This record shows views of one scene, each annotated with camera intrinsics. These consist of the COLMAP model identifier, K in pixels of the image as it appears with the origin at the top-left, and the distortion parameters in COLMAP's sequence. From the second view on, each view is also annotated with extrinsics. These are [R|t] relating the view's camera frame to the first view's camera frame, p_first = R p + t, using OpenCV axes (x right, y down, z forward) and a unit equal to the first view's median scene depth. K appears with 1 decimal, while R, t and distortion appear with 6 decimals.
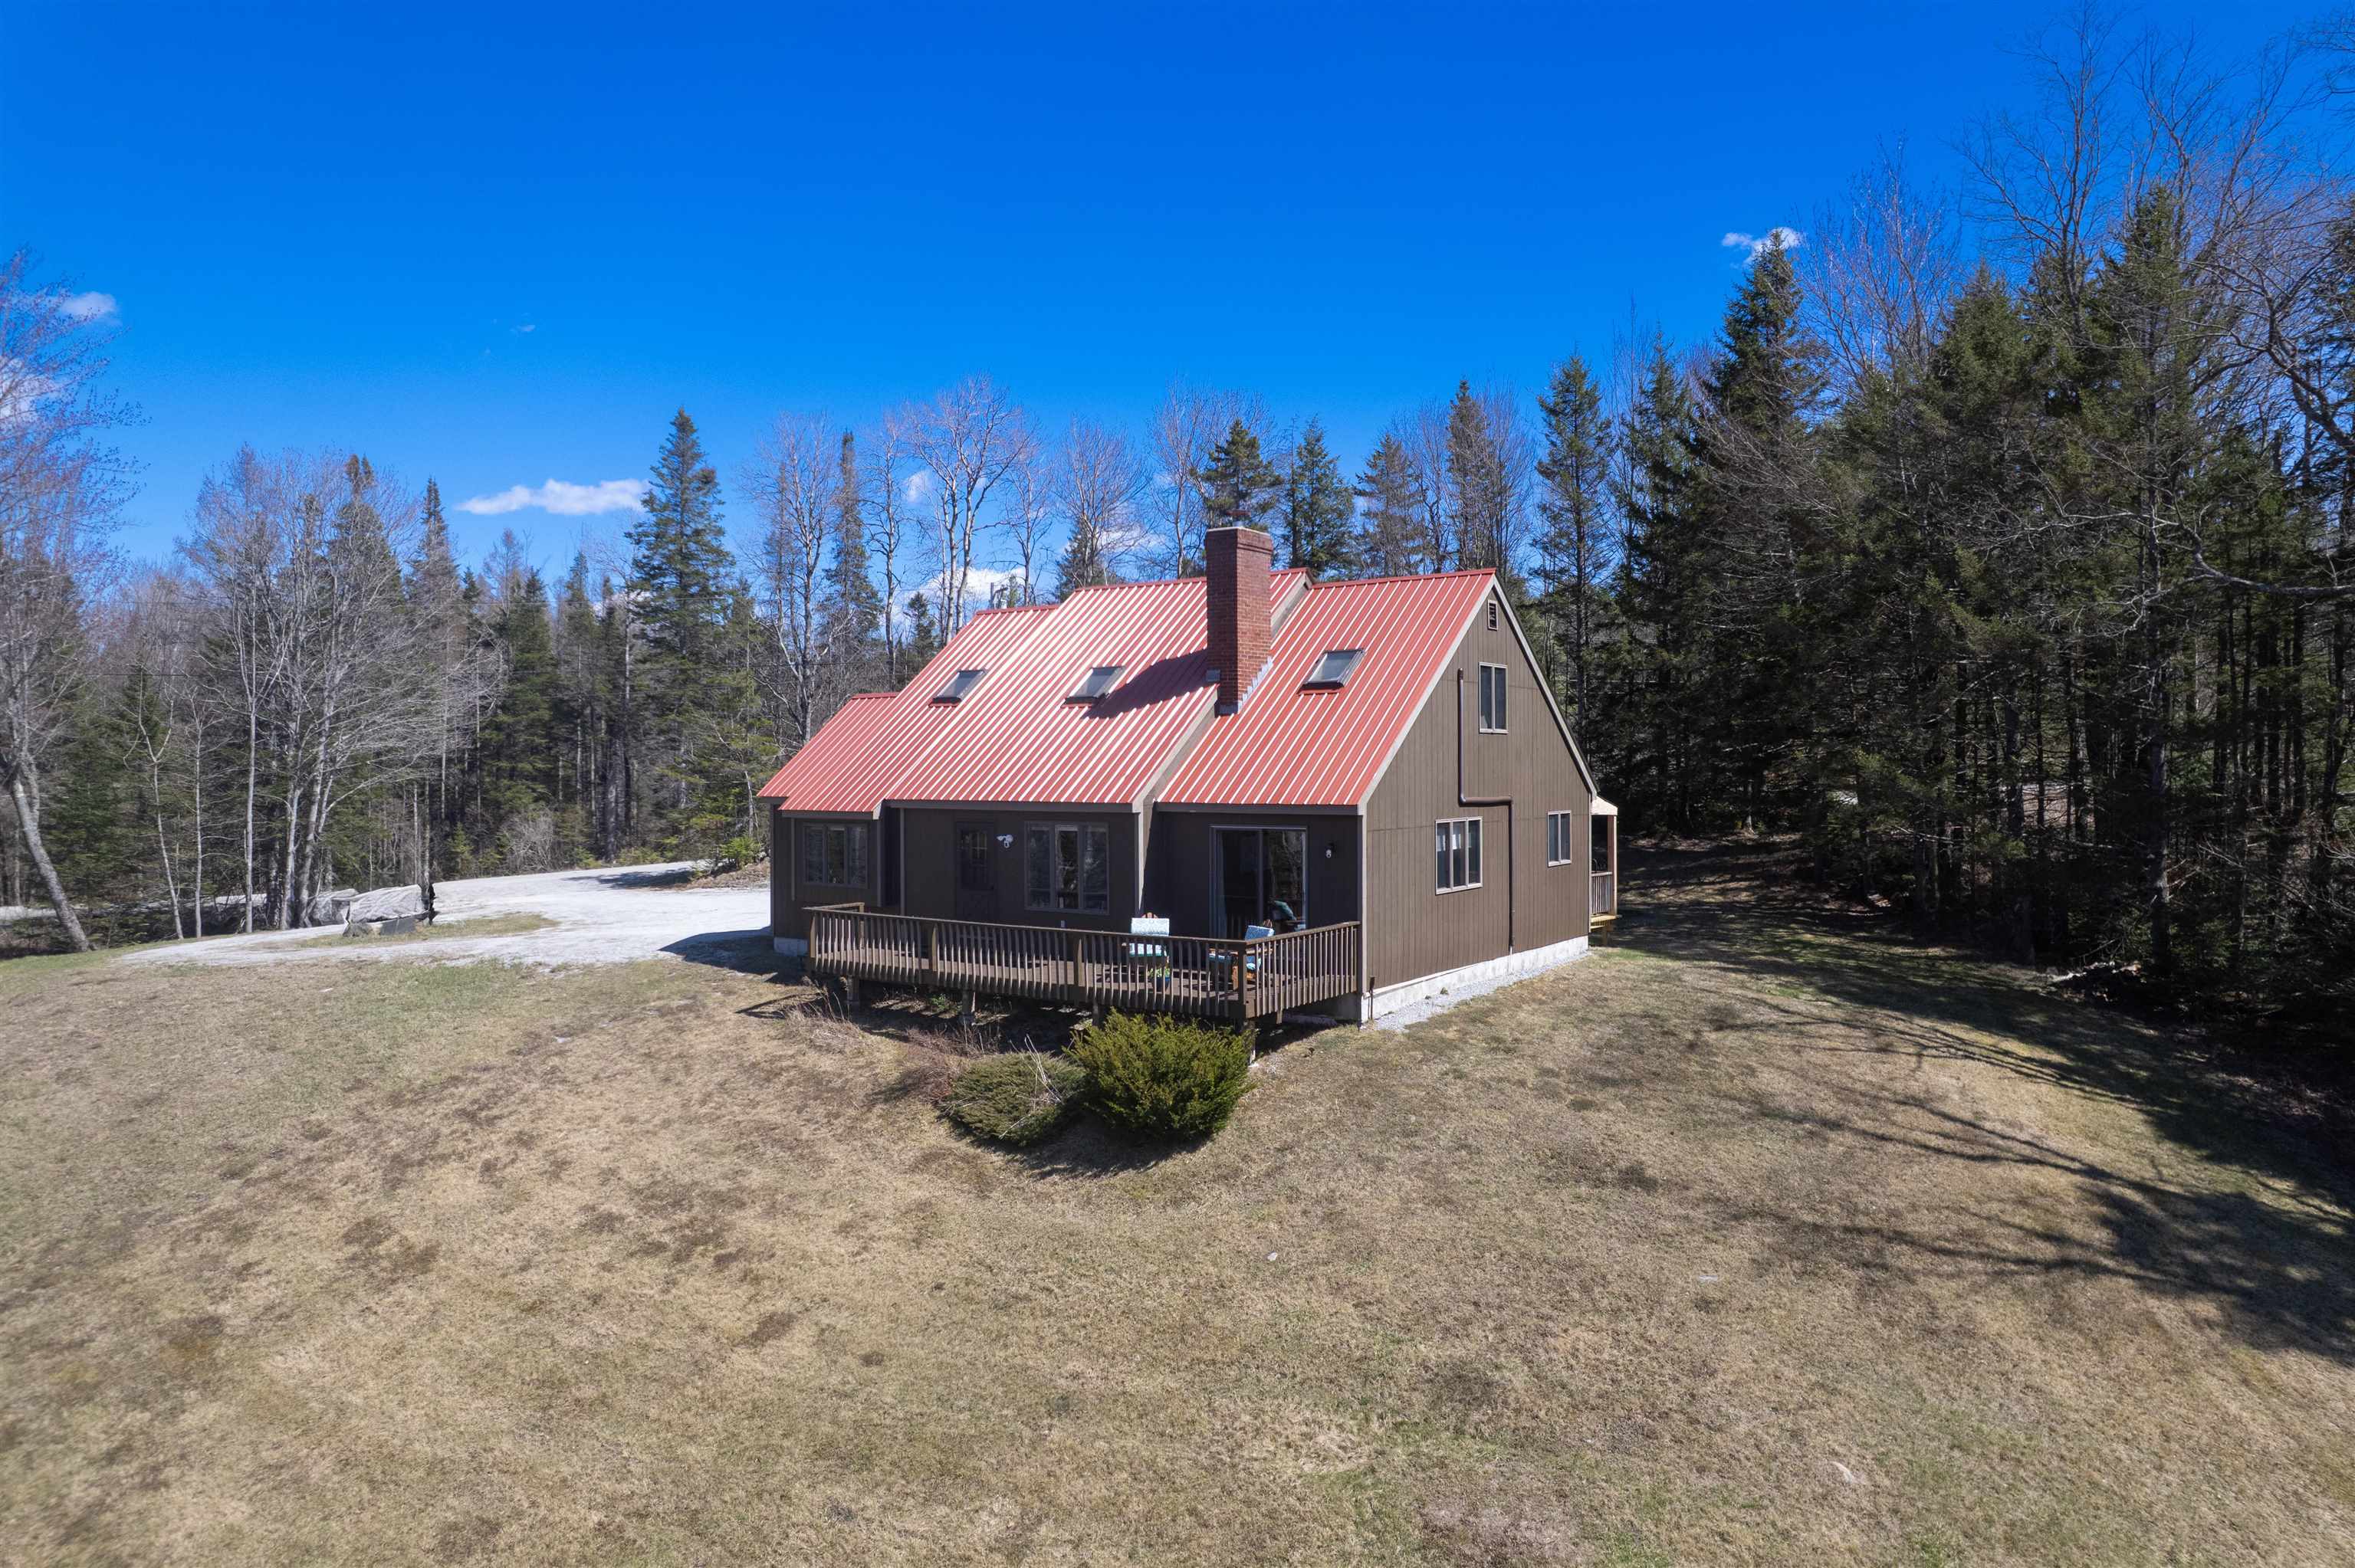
lens RADIAL K [[1514.1, 0, 1177.5], [0, 1514.1, 784.0], [0, 0, 1]] dist [-0.045104, -0.000409]
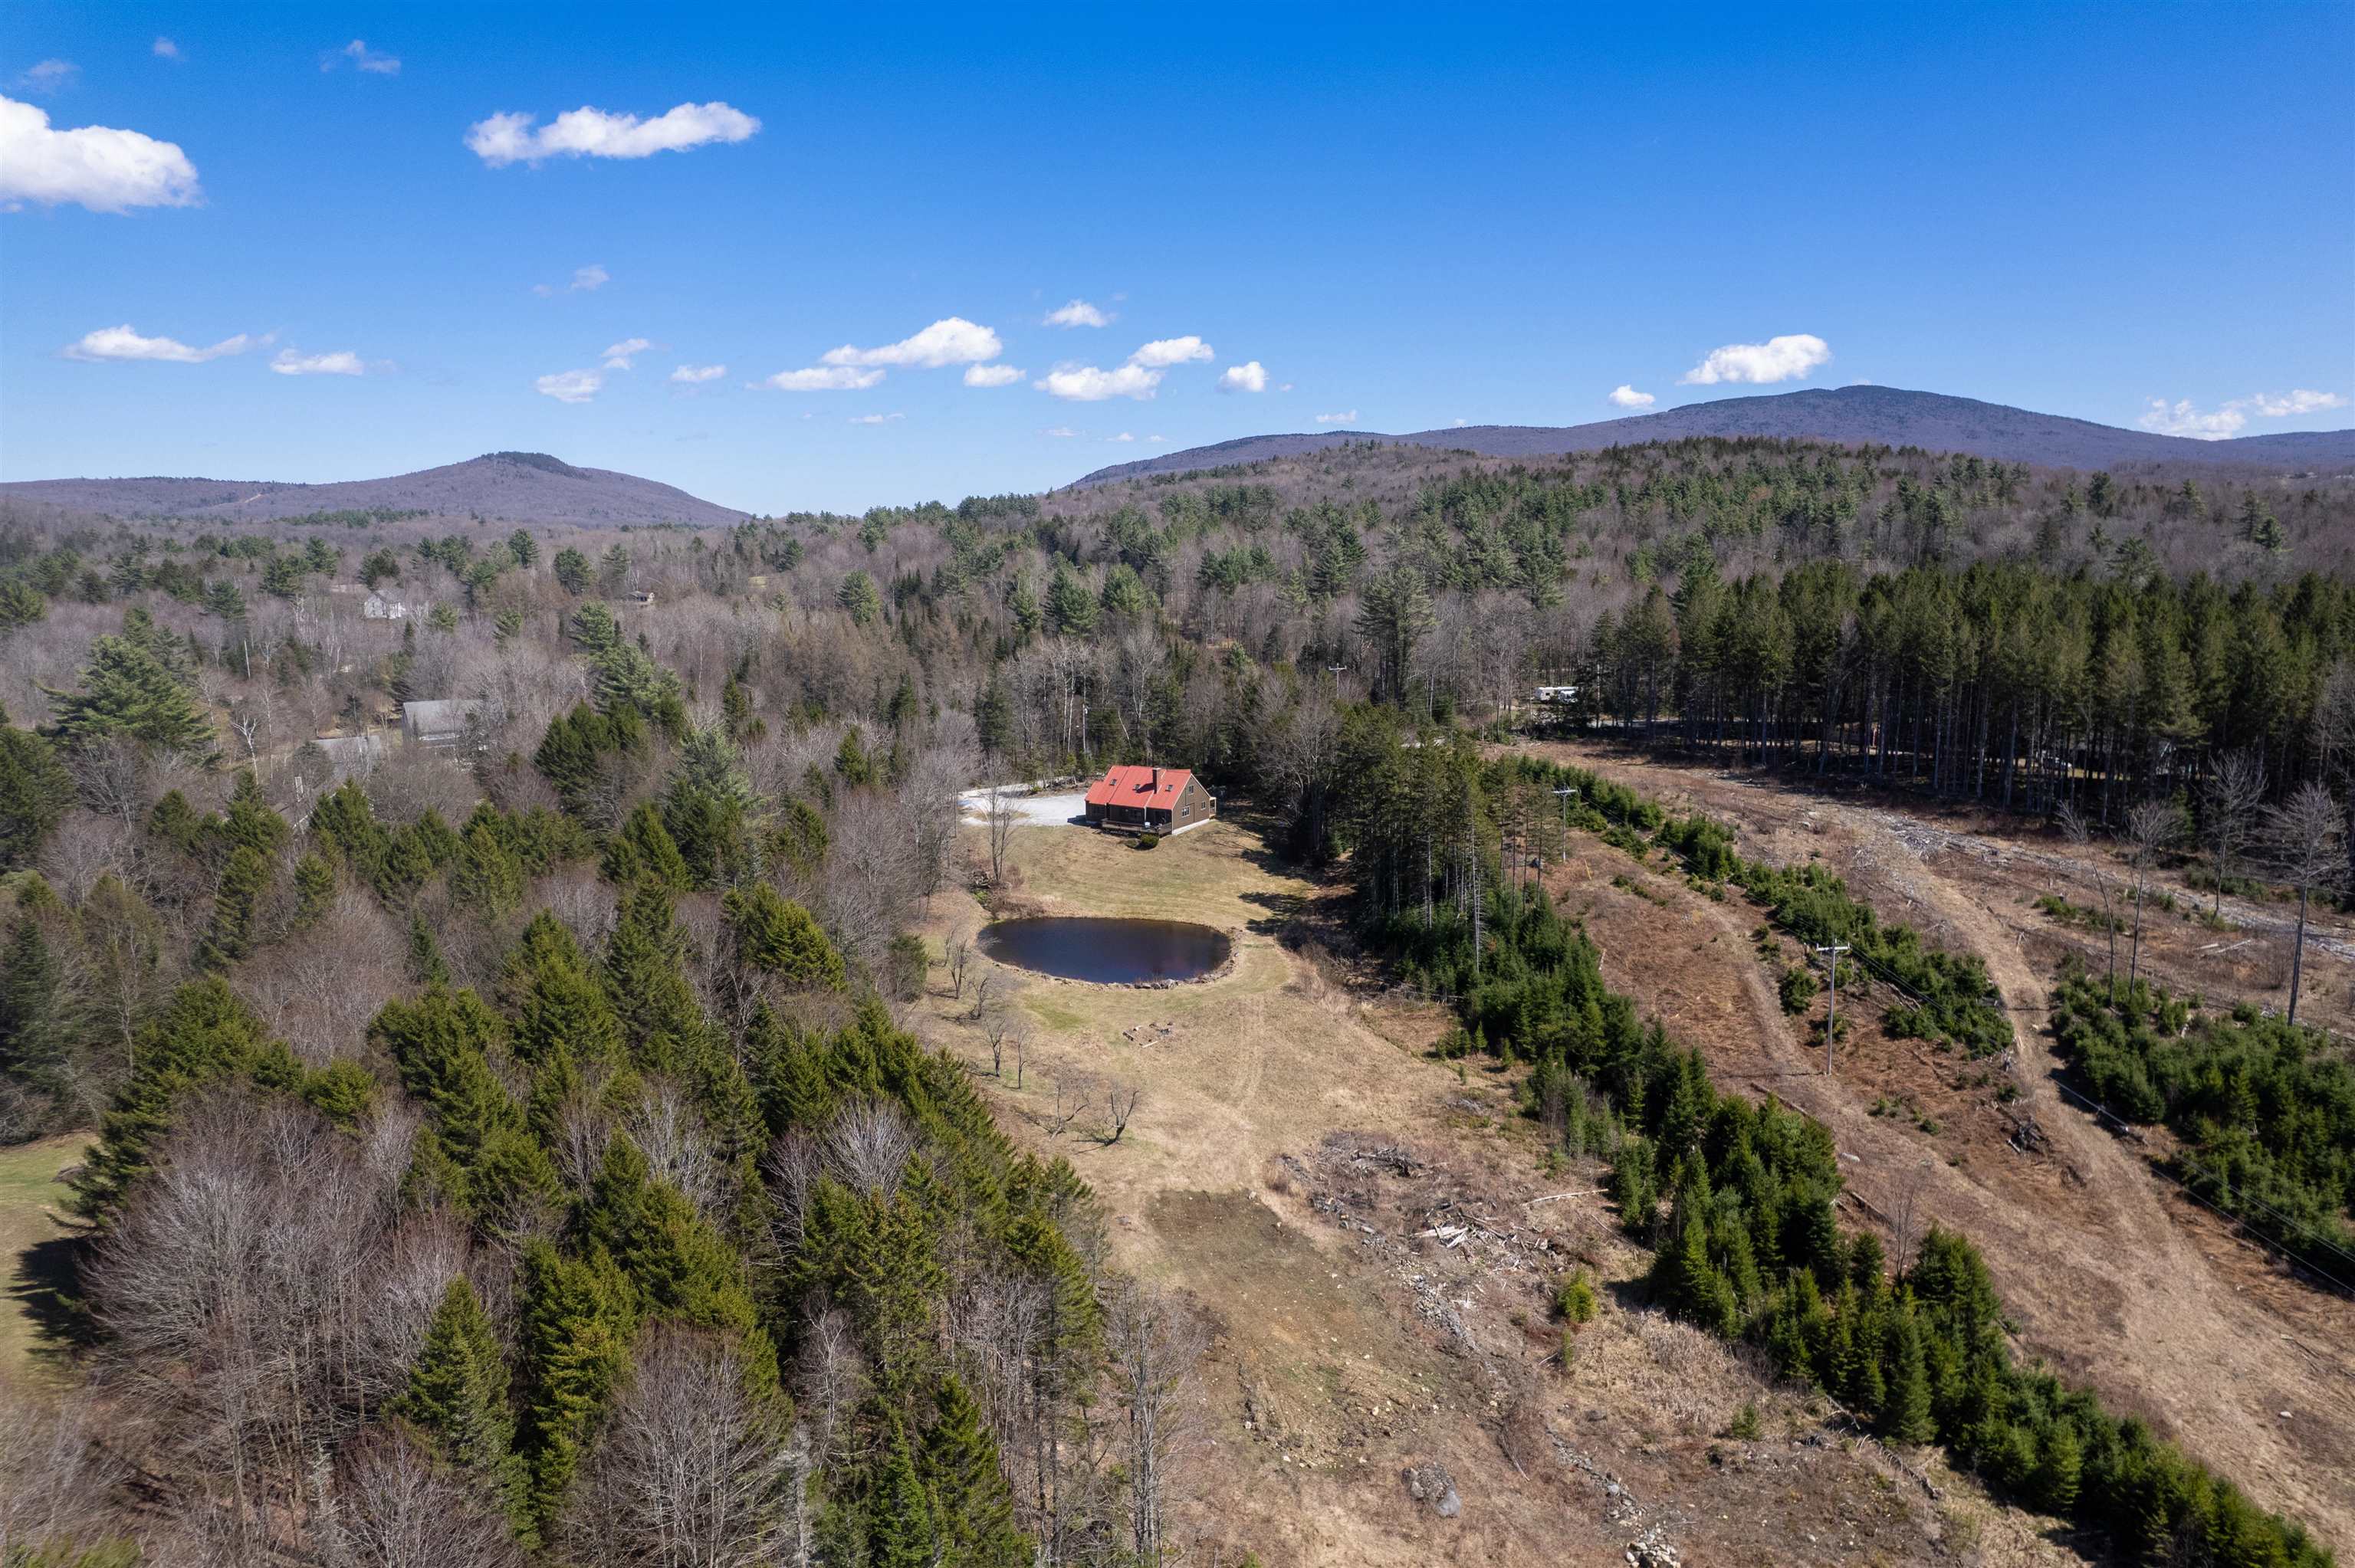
lens RADIAL K [[1514.1, 0, 1177.5], [0, 1514.1, 784.0], [0, 0, 1]] dist [-0.045104, -0.000409]
pose [[0.997101, -0.005154, 0.075917, -0.431090], [-0.006712, 0.987857, 0.155218, -1.260833], [-0.075795, -0.155278, 0.984959, -6.422044]]
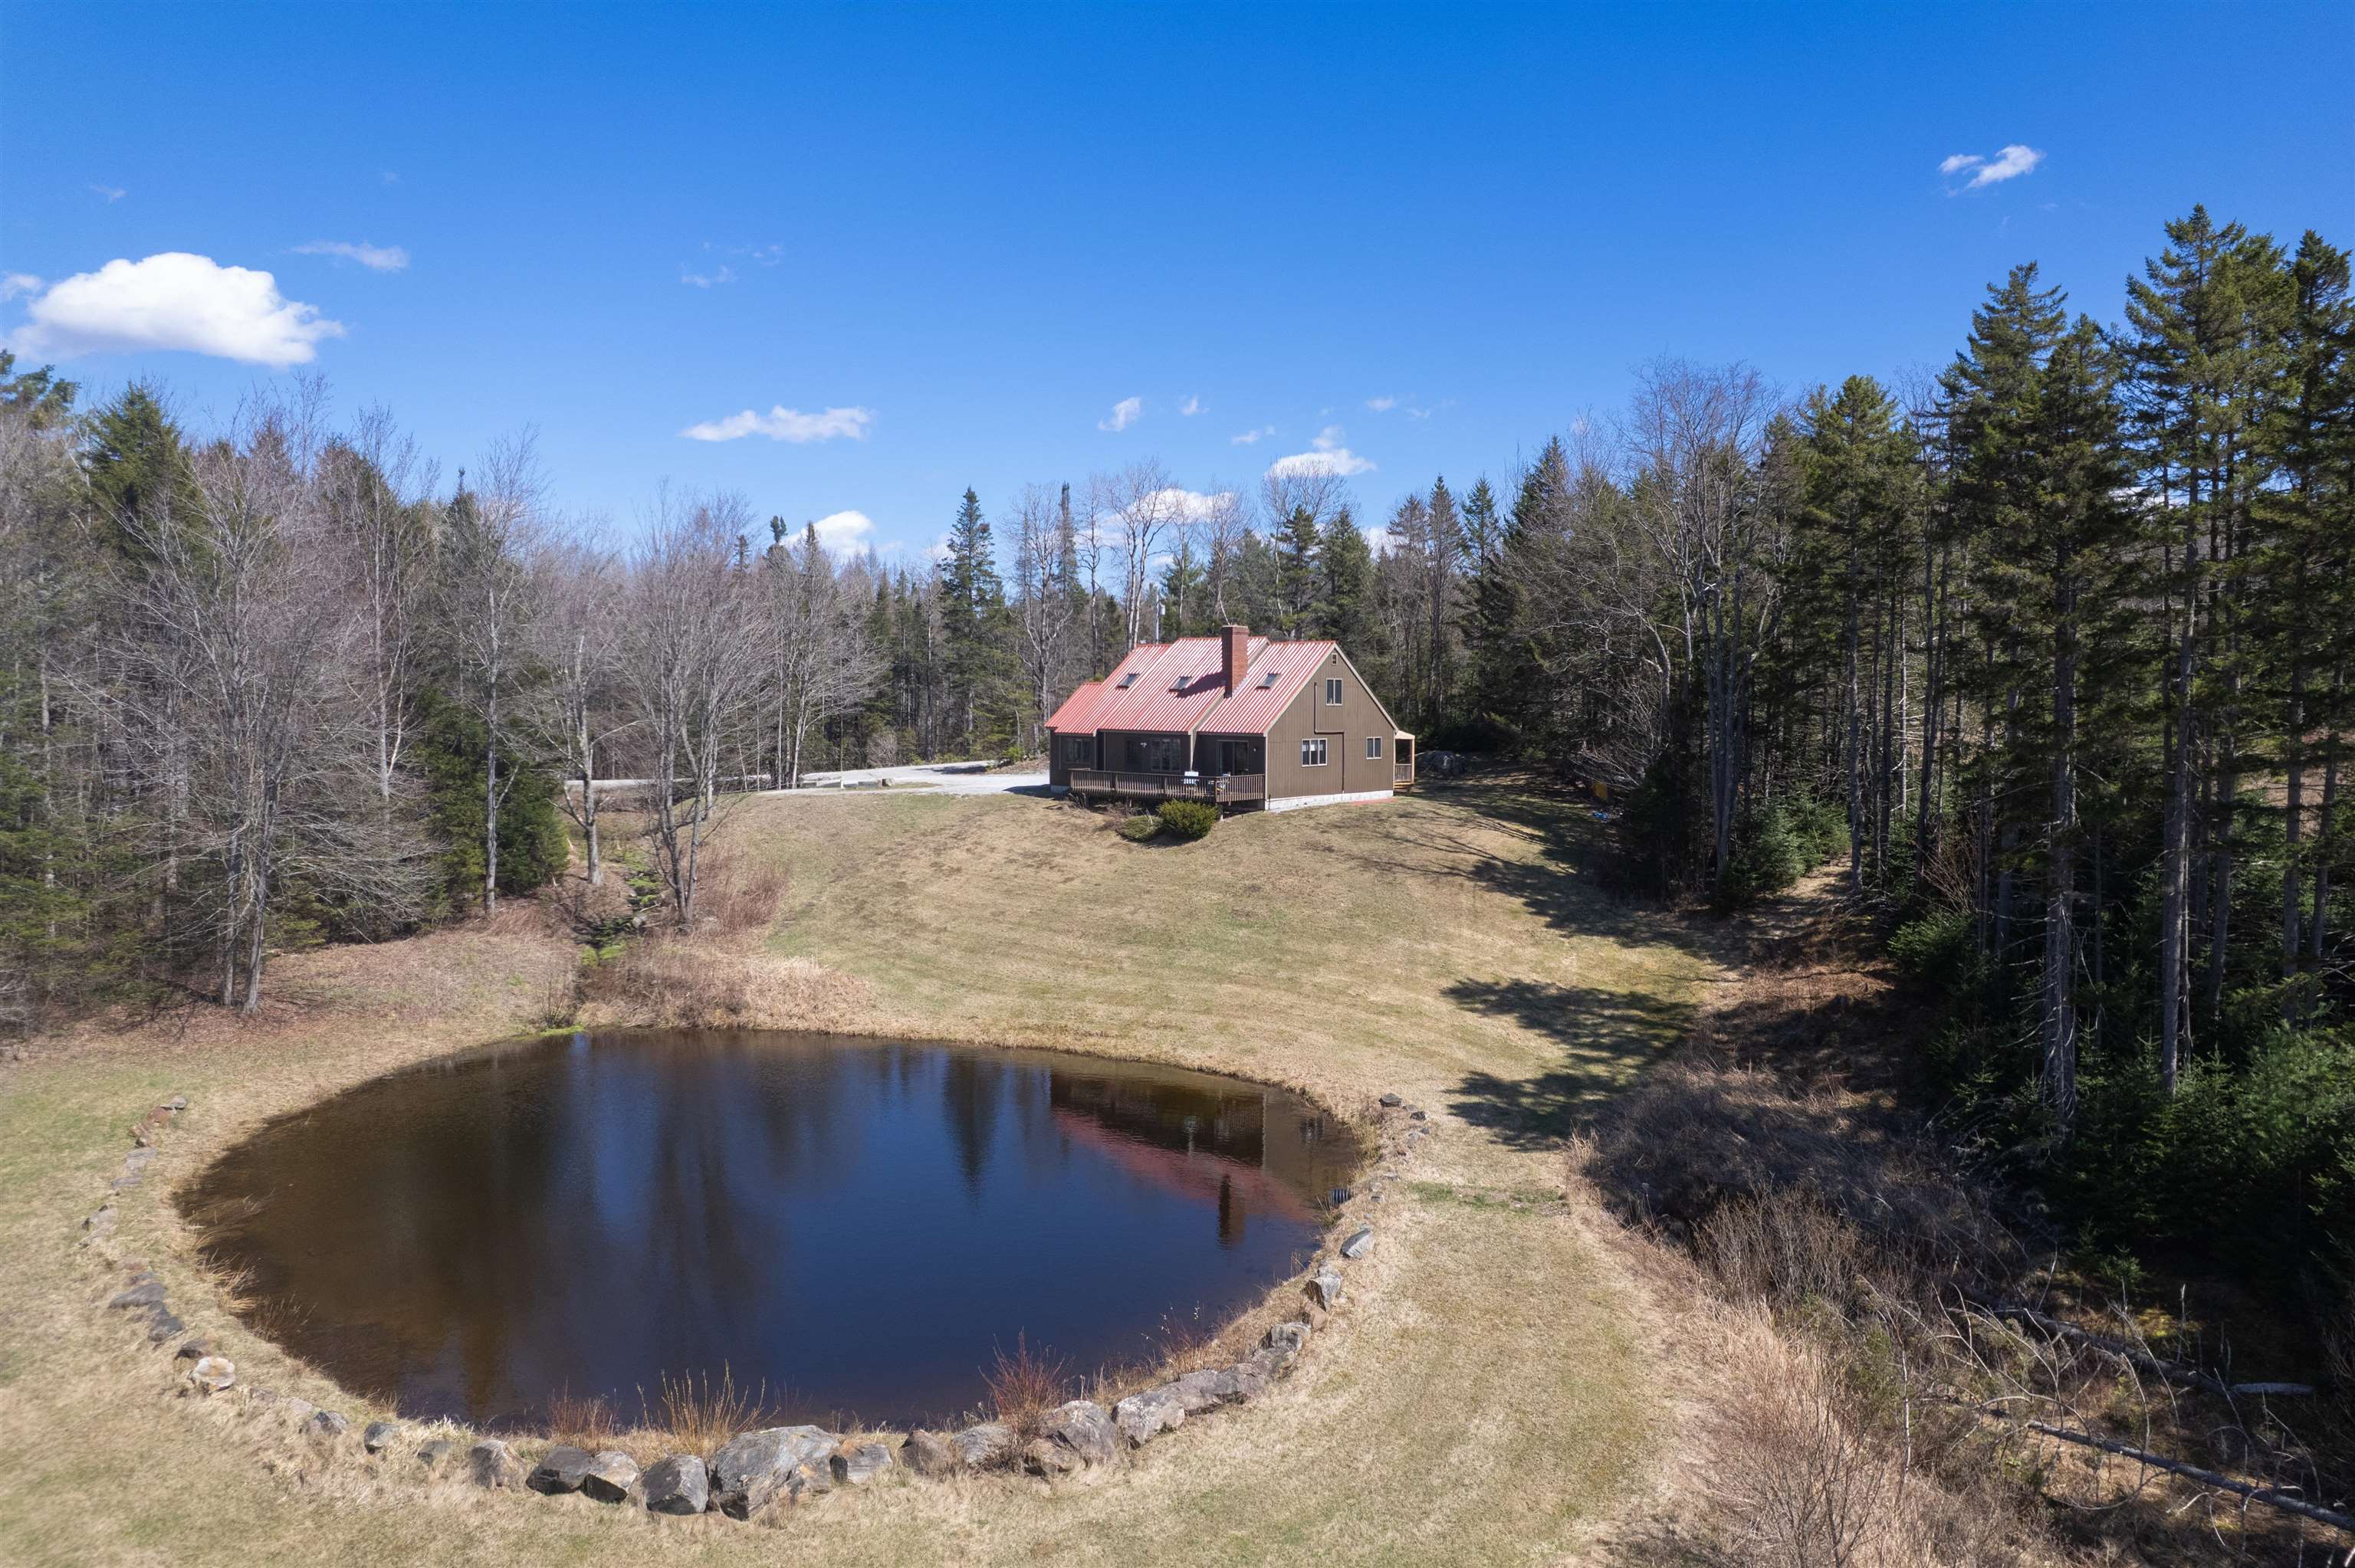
lens RADIAL K [[1514.1, 0, 1177.5], [0, 1514.1, 784.0], [0, 0, 1]] dist [-0.045104, -0.000409]
pose [[0.992132, 0.017236, -0.124002, 0.272543], [-0.011141, 0.998703, 0.049679, -0.026206], [0.124698, -0.047906, 0.991038, -1.608644]]
